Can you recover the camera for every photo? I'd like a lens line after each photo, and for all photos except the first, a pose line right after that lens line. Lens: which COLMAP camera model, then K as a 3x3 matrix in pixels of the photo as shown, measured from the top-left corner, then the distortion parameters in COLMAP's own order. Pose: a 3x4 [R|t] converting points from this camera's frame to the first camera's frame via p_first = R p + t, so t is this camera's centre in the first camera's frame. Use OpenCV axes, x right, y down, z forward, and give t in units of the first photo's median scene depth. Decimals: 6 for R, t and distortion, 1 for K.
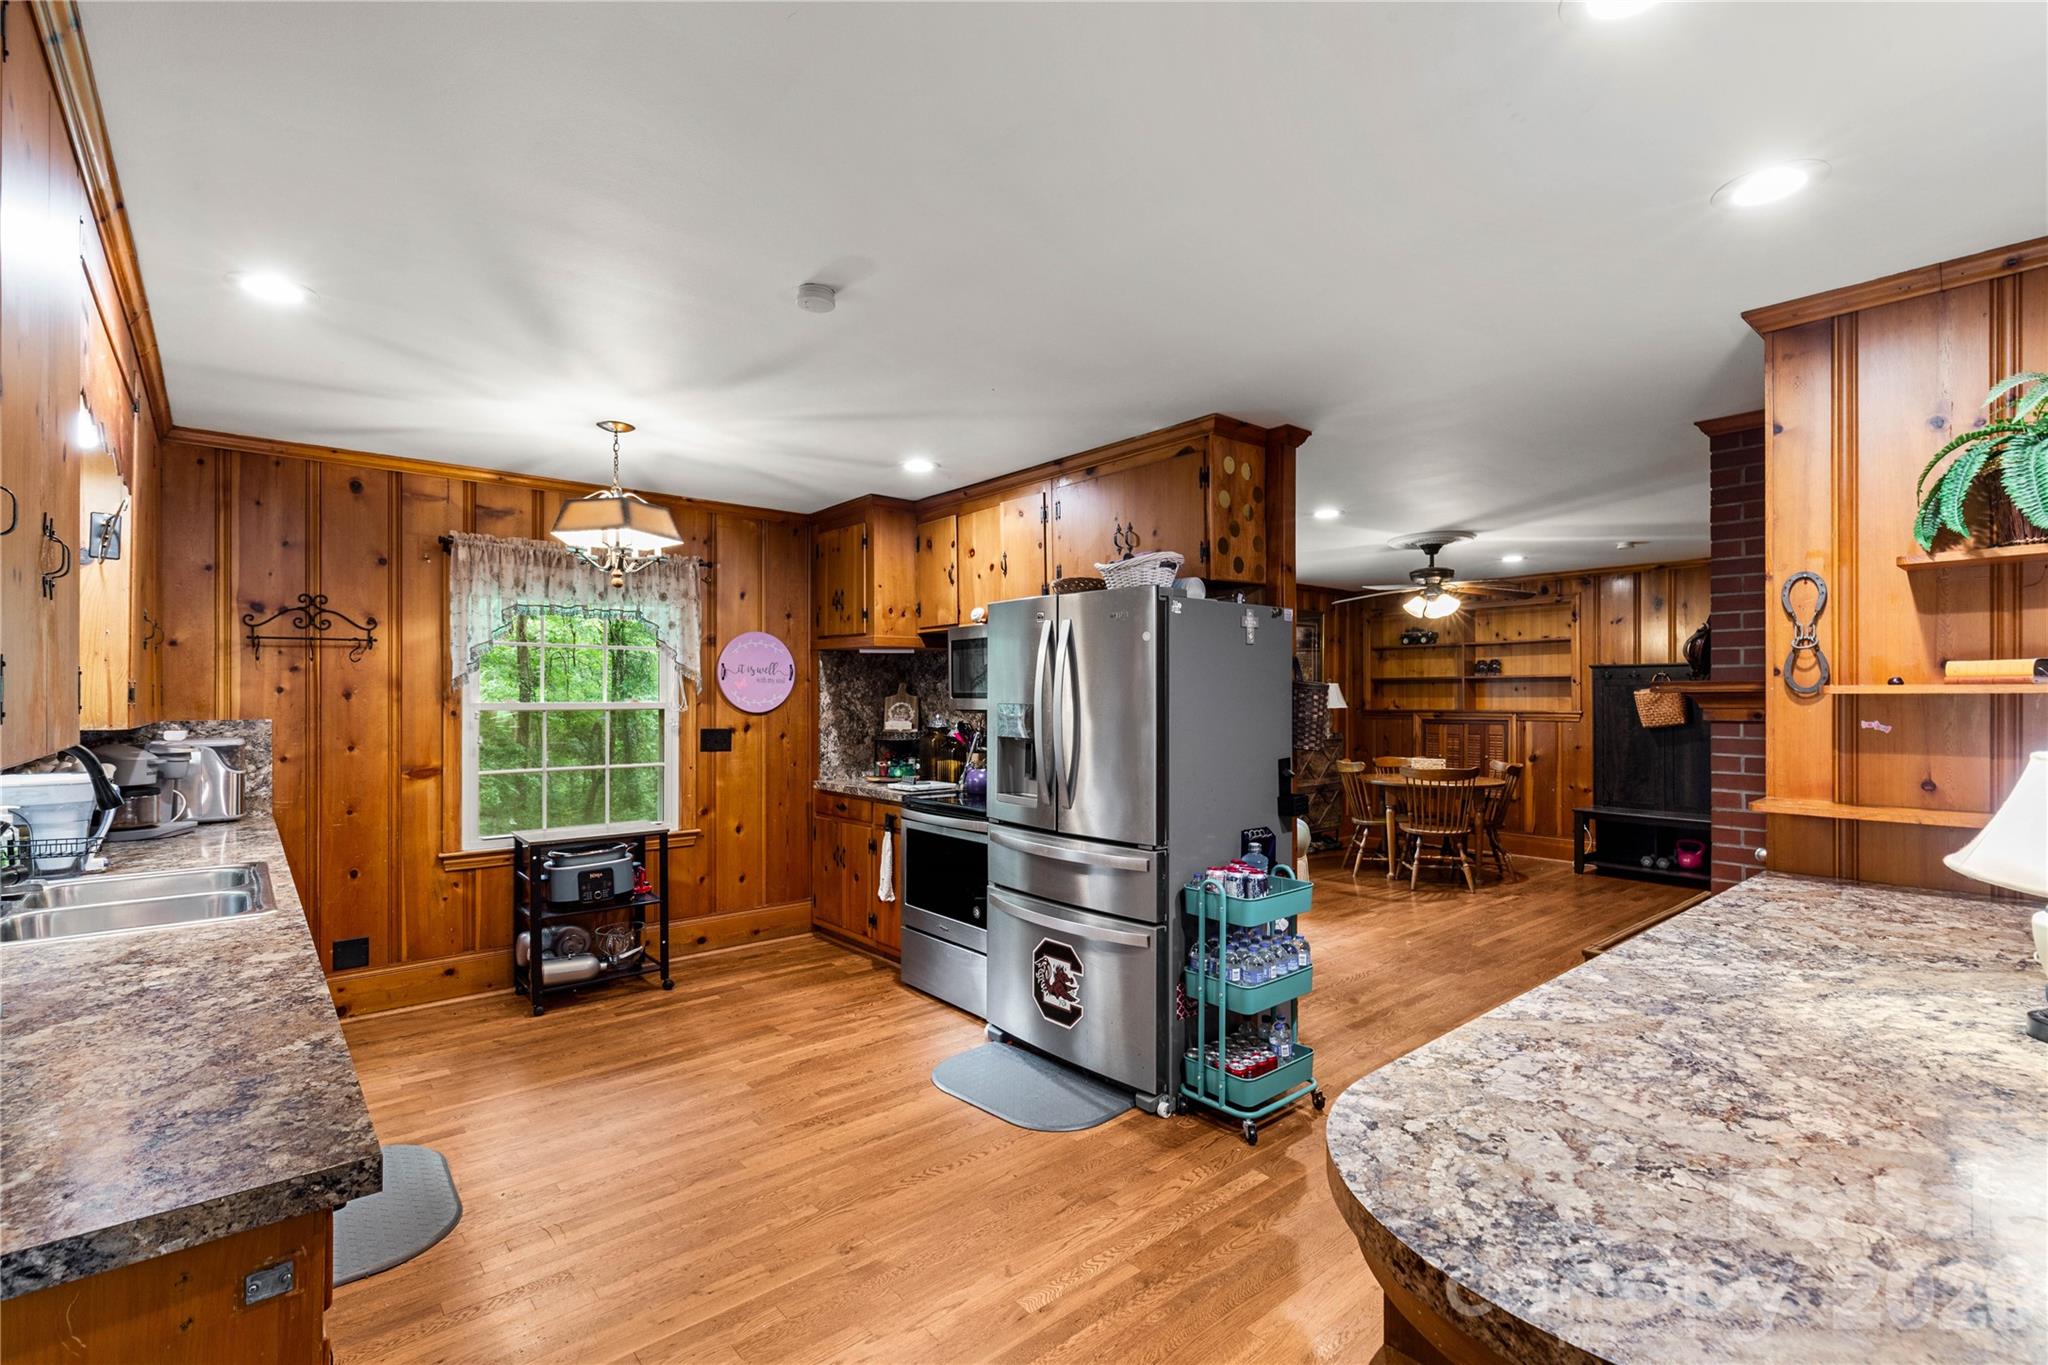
lens RADIAL K [[924.4, 0, 1013.0], [0, 924.4, 693.1], [0, 0, 1]] dist [0.002970, 0.000279]
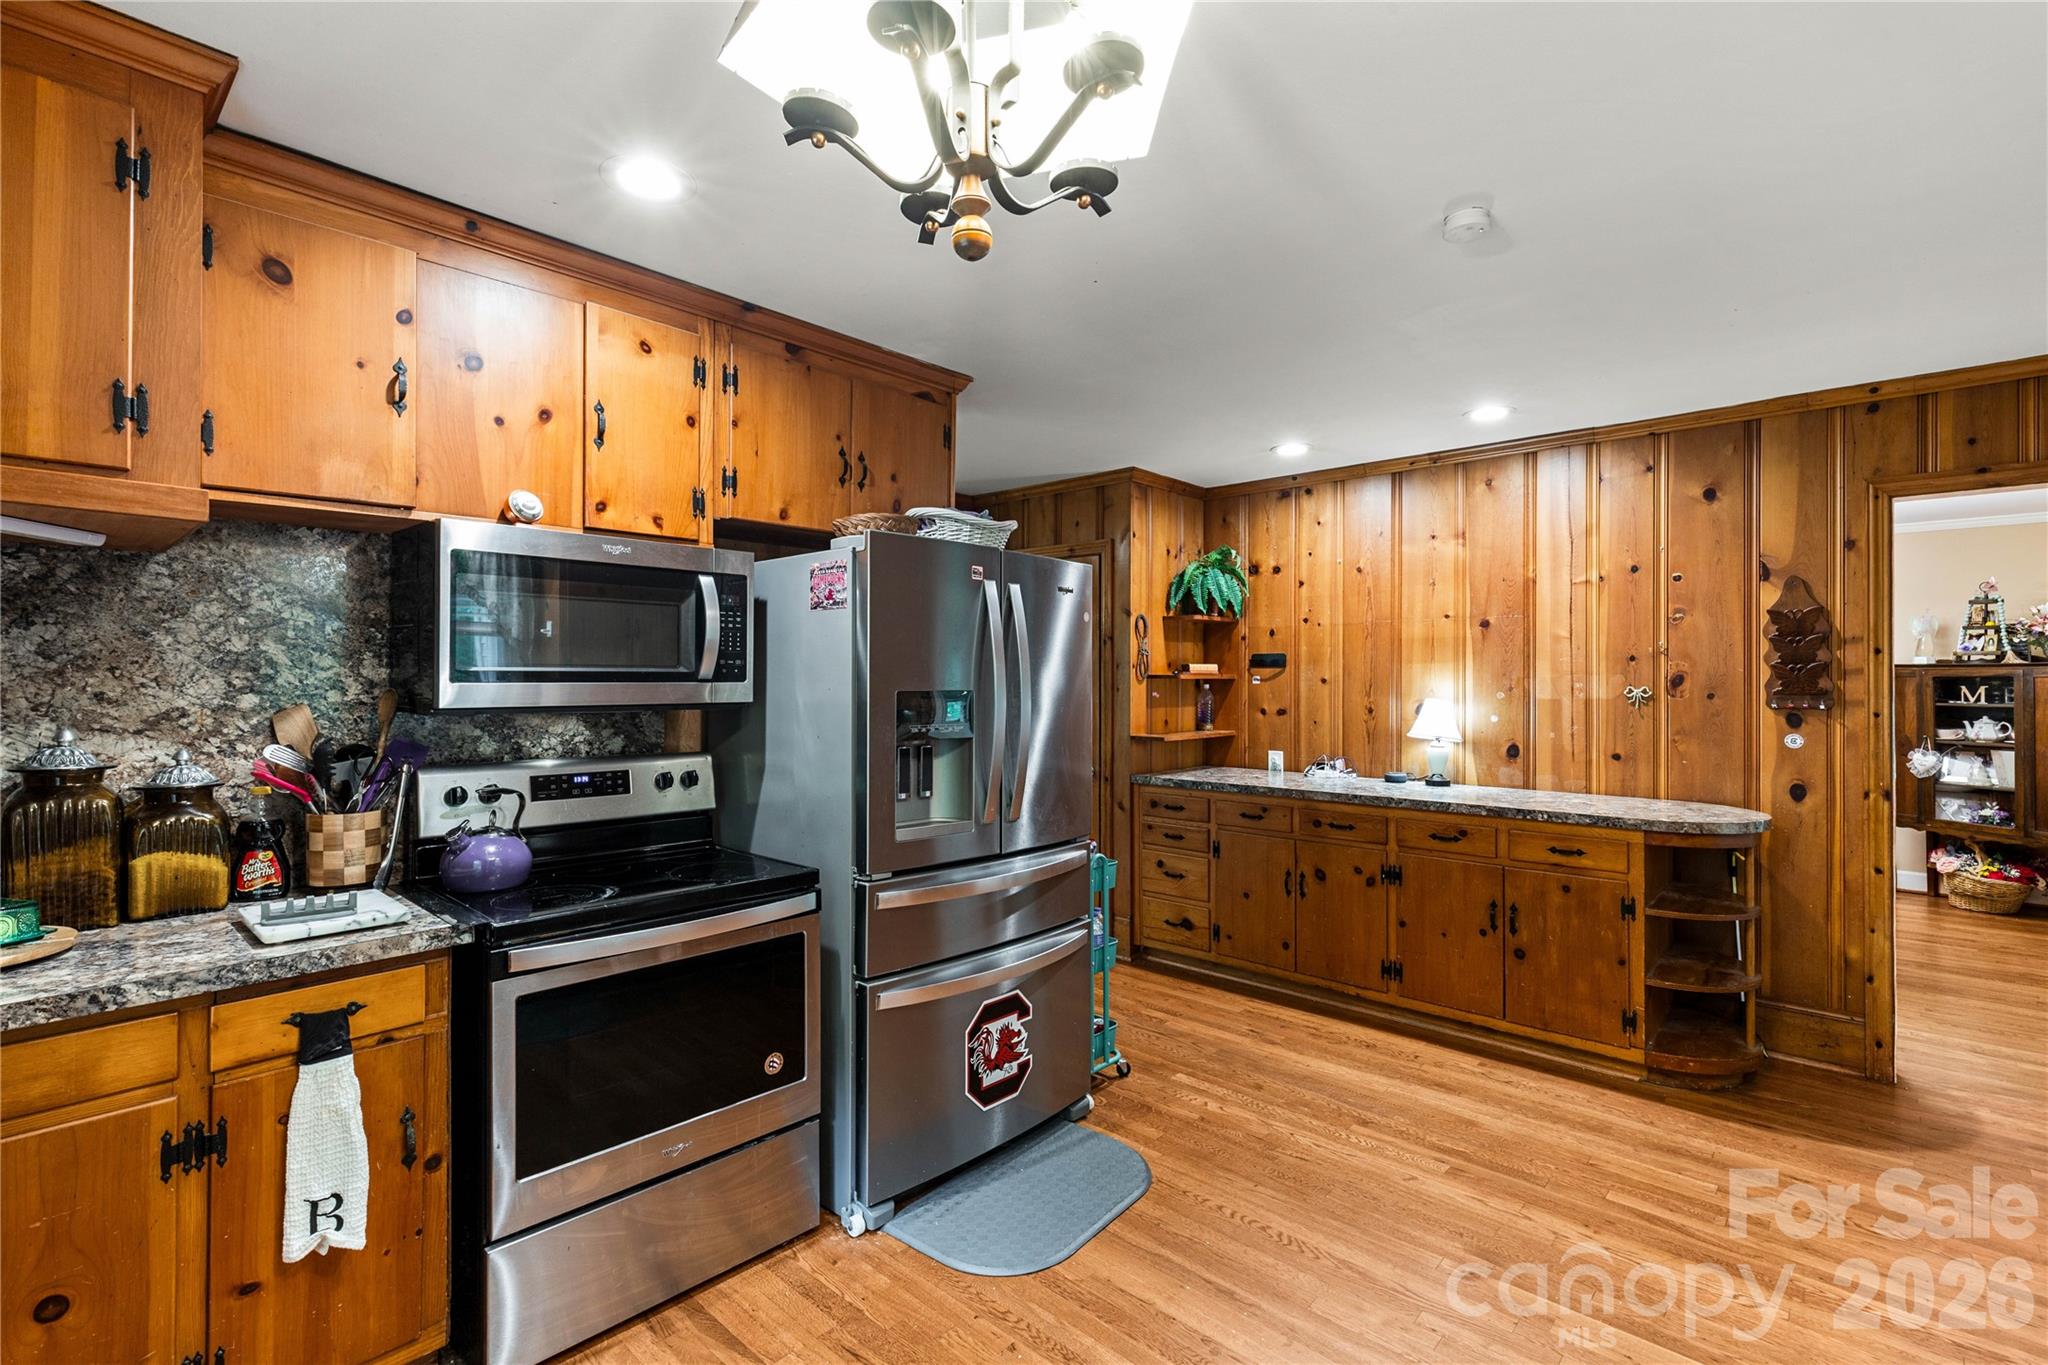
lens RADIAL K [[924.4, 0, 1023.6], [0, 924.4, 674.2], [0, 0, 1]] dist [0.002970, 0.000279]
pose [[-0.127935, 0.008362, 0.991747, -0.716680], [-0.002579, 0.999958, -0.008764, 0.006679], [-0.991779, -0.003679, -0.127908, 1.071732]]
